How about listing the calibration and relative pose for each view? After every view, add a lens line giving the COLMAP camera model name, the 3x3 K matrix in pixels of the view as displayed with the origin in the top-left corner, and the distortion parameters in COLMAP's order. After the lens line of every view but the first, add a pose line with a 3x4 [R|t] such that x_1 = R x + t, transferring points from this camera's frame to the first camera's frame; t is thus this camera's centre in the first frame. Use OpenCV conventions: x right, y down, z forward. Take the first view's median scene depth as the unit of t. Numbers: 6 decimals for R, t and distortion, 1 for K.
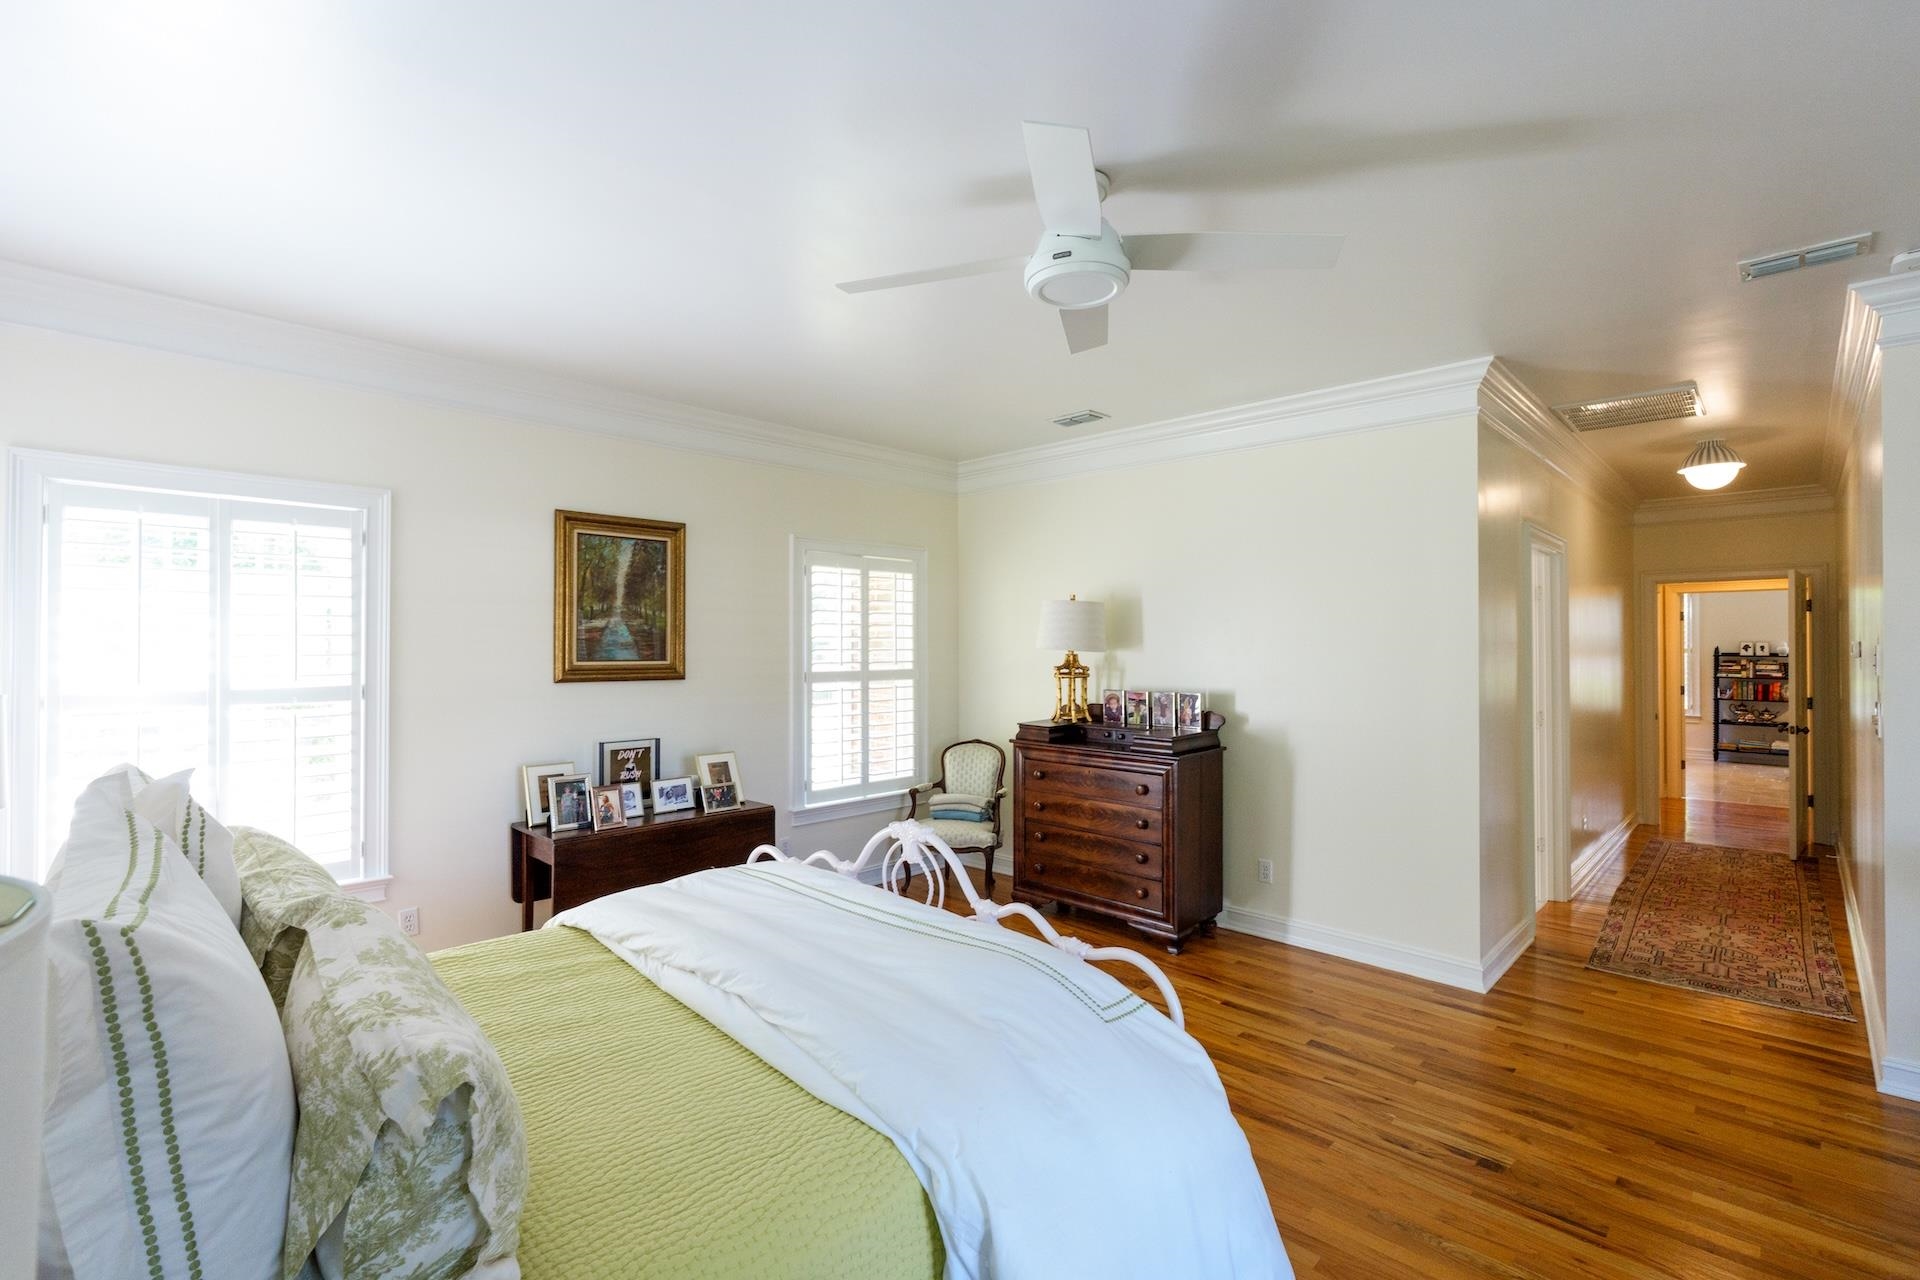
lens RADIAL K [[867.4, 0, 953.1], [0, 867.4, 646.5], [0, 0, 1]] dist [-0.000763, 0.000915]
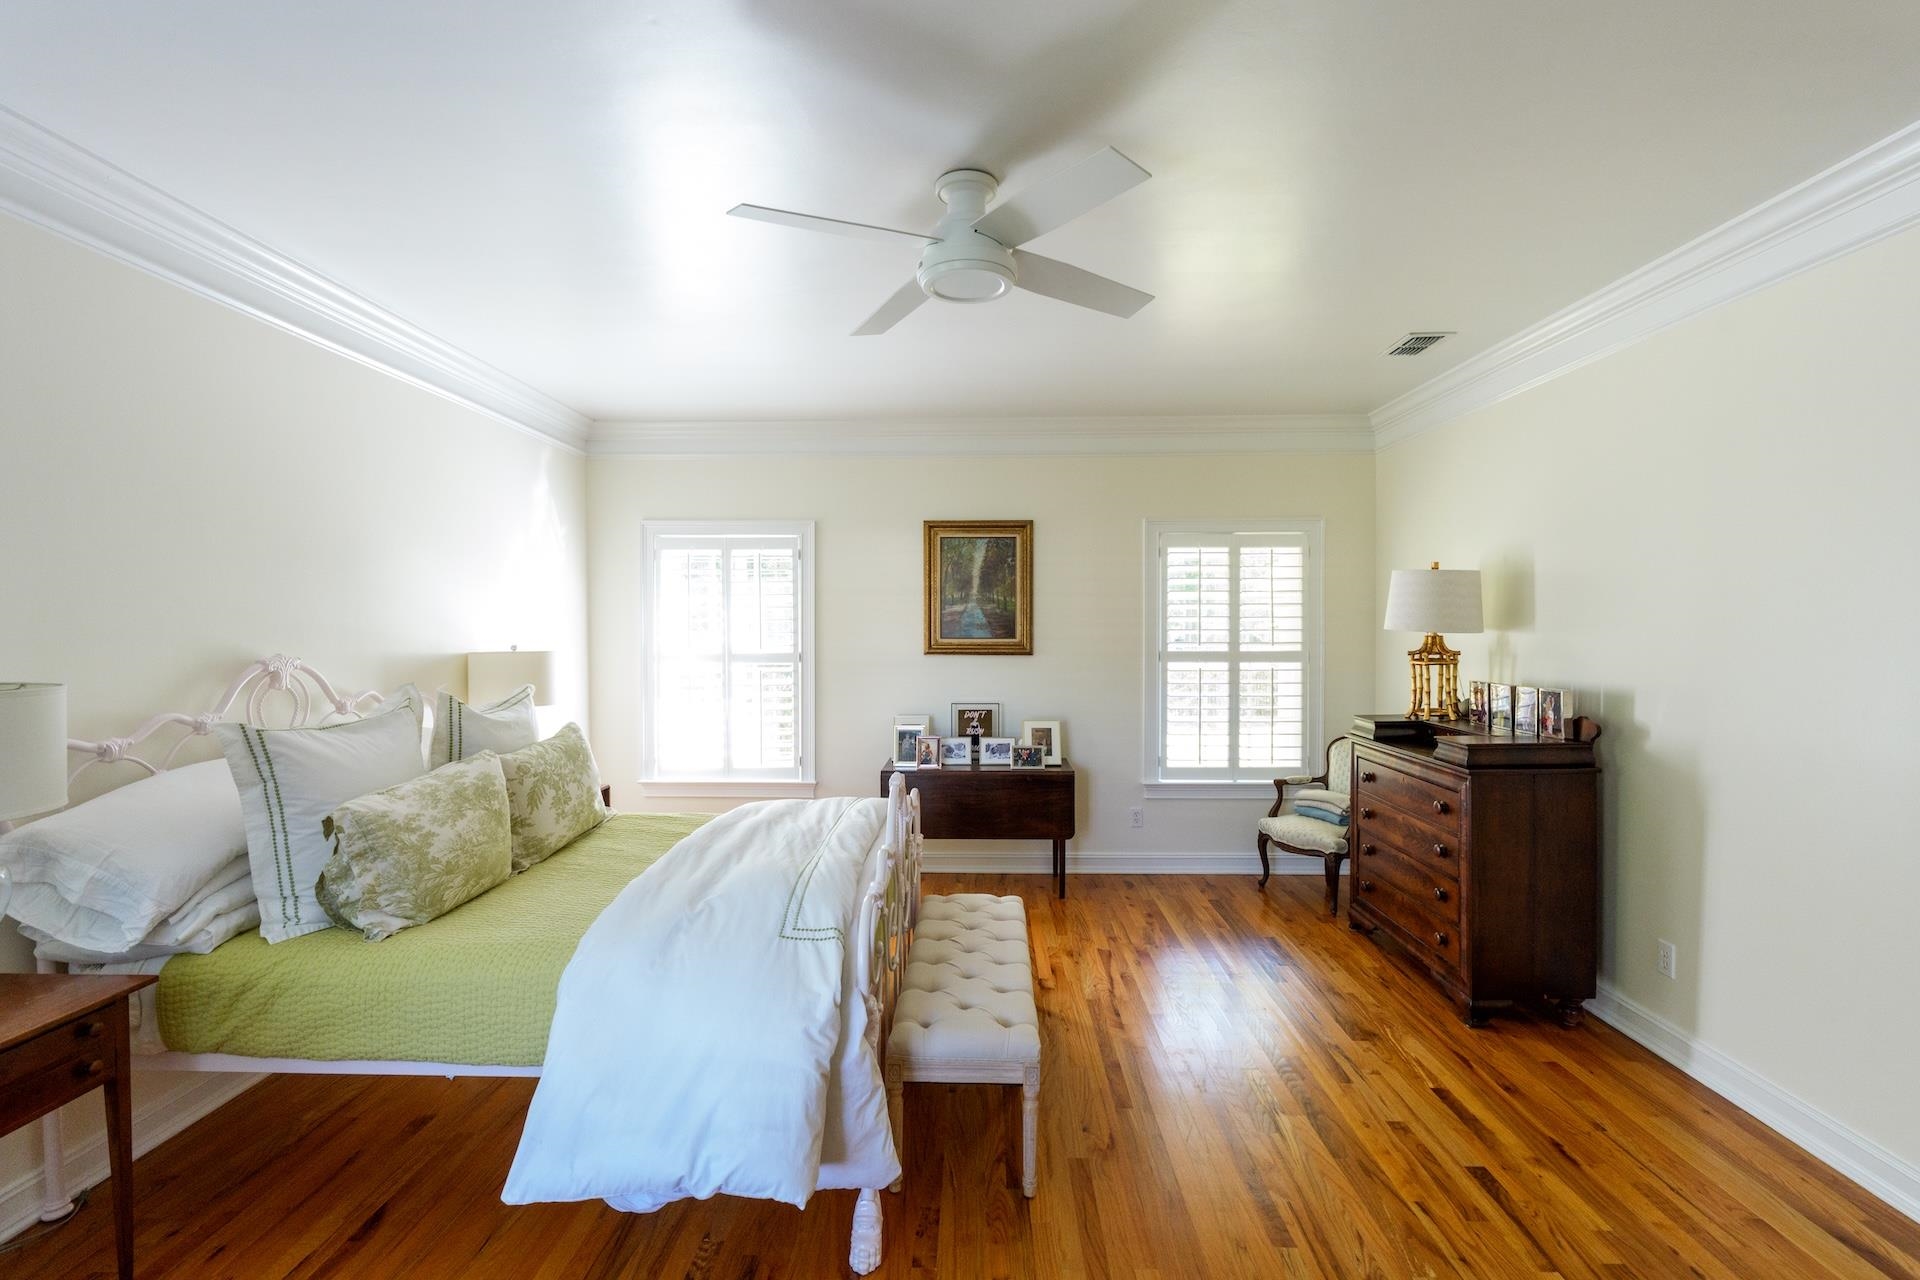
lens RADIAL K [[867.4, 0, 956.6], [0, 867.4, 637.7], [0, 0, 1]] dist [-0.000763, 0.000915]
pose [[0.680478, 0.008403, -0.732721, 0.478471], [0.001425, 0.999917, 0.012791, -0.000076], [0.732767, -0.009748, 0.680409, 0.139174]]
